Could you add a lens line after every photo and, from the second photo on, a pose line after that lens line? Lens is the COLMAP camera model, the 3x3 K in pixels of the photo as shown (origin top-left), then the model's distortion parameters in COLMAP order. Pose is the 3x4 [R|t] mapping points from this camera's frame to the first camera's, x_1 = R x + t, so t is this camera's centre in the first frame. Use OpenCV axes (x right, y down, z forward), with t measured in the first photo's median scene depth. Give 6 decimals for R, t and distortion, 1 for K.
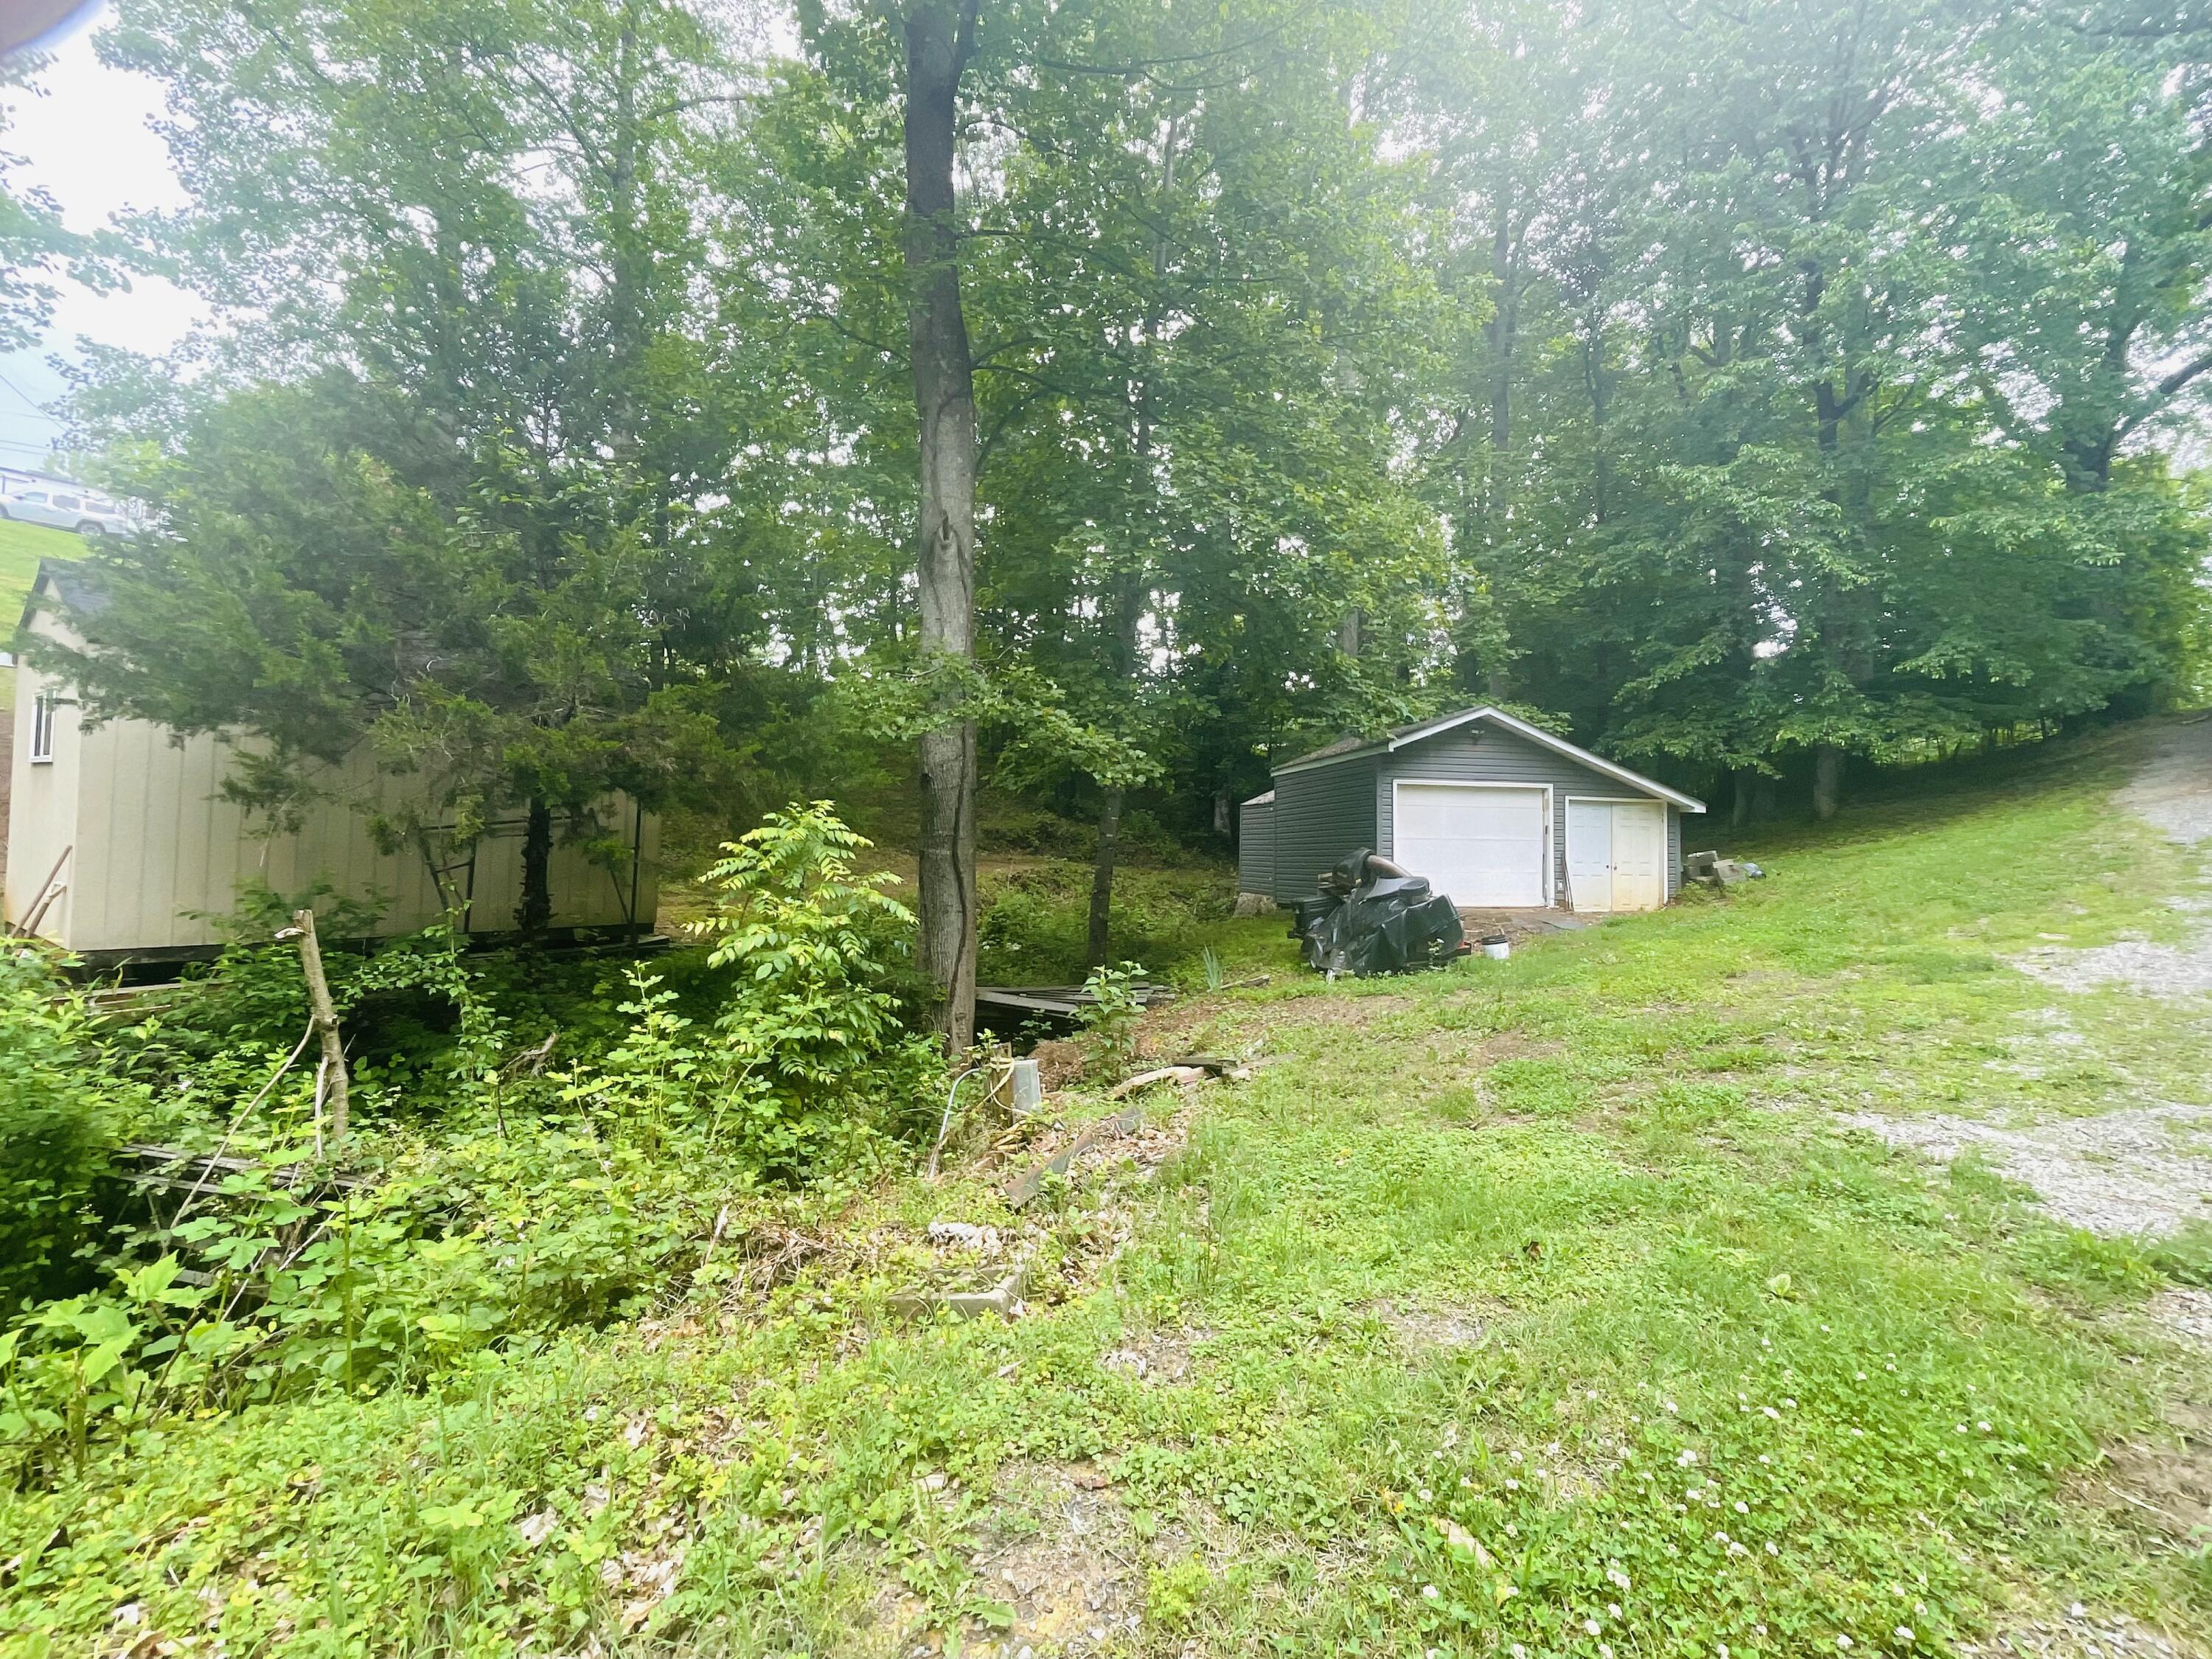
lens RADIAL K [[1029.7, 0, 1106.0], [0, 1029.7, 829.5], [0, 0, 1]] dist [0.001295, 0.000035]
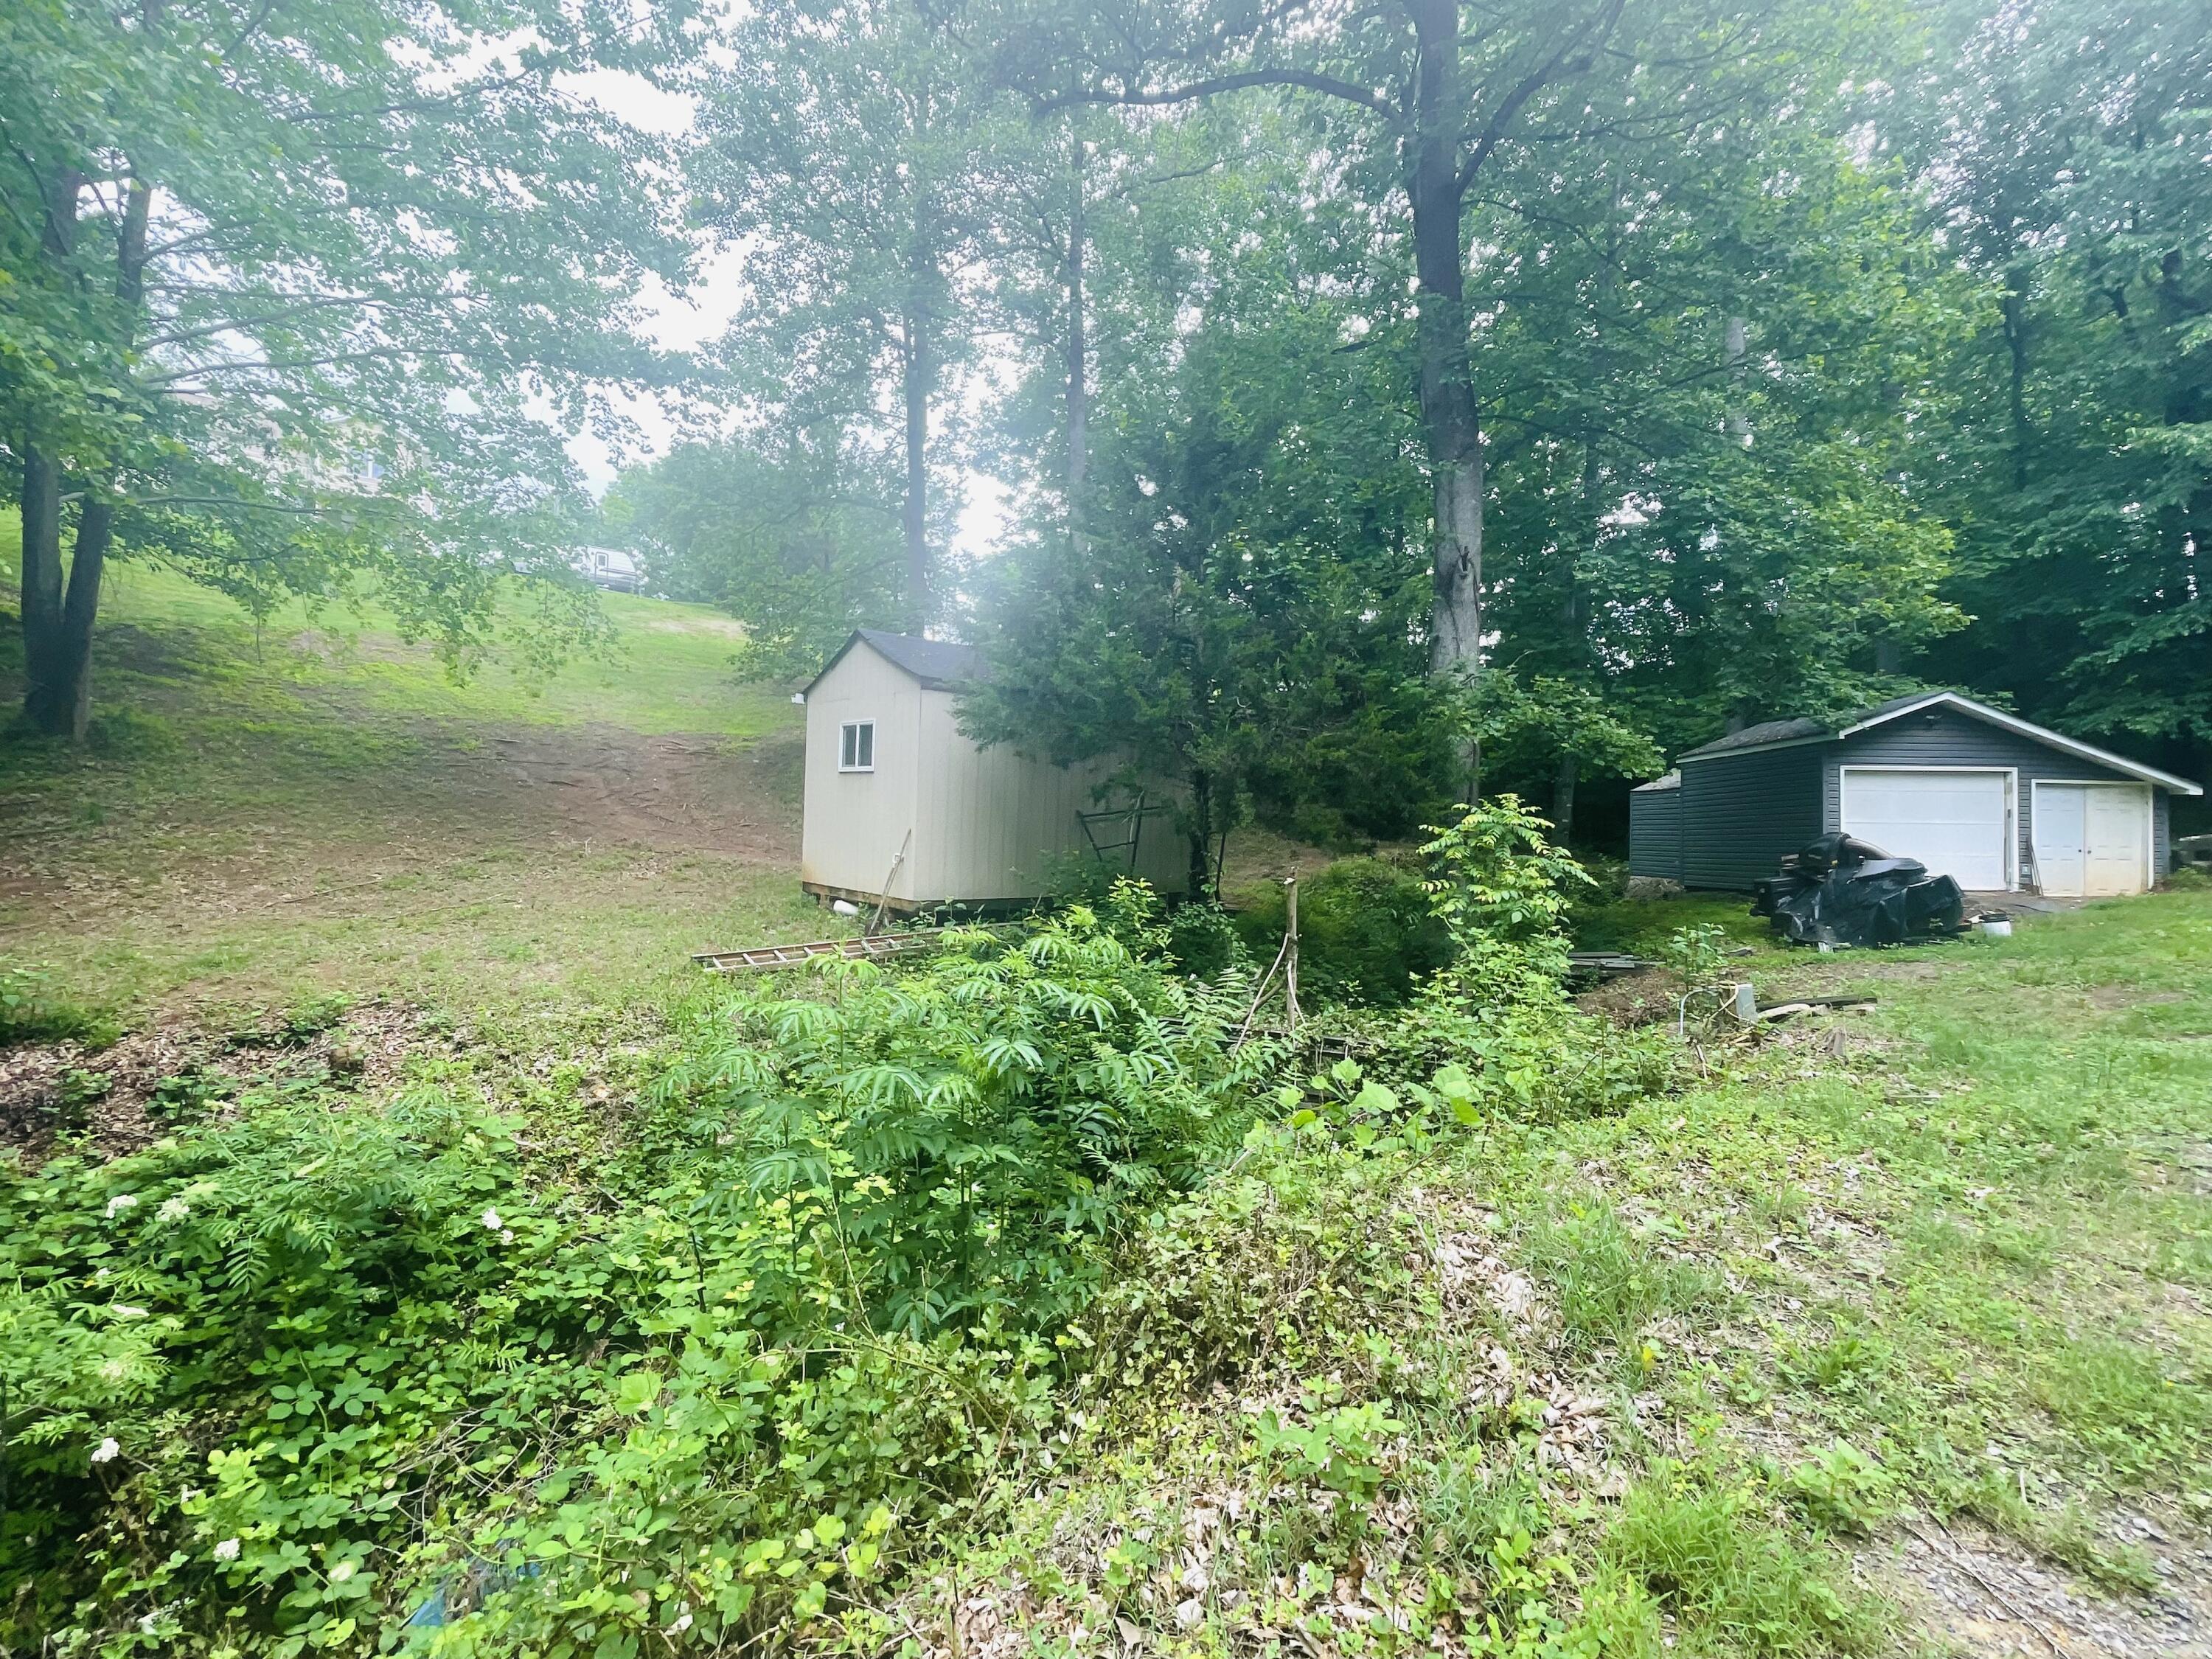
lens RADIAL K [[1031.6, 0, 1106.0], [0, 1031.6, 829.5], [0, 0, 1]] dist [-0.002114, -0.000723]
pose [[0.972627, -0.001432, -0.232370, -0.196759], [0.004373, 0.999917, 0.012141, -0.000032], [0.232333, -0.012825, 0.972552, -0.176242]]
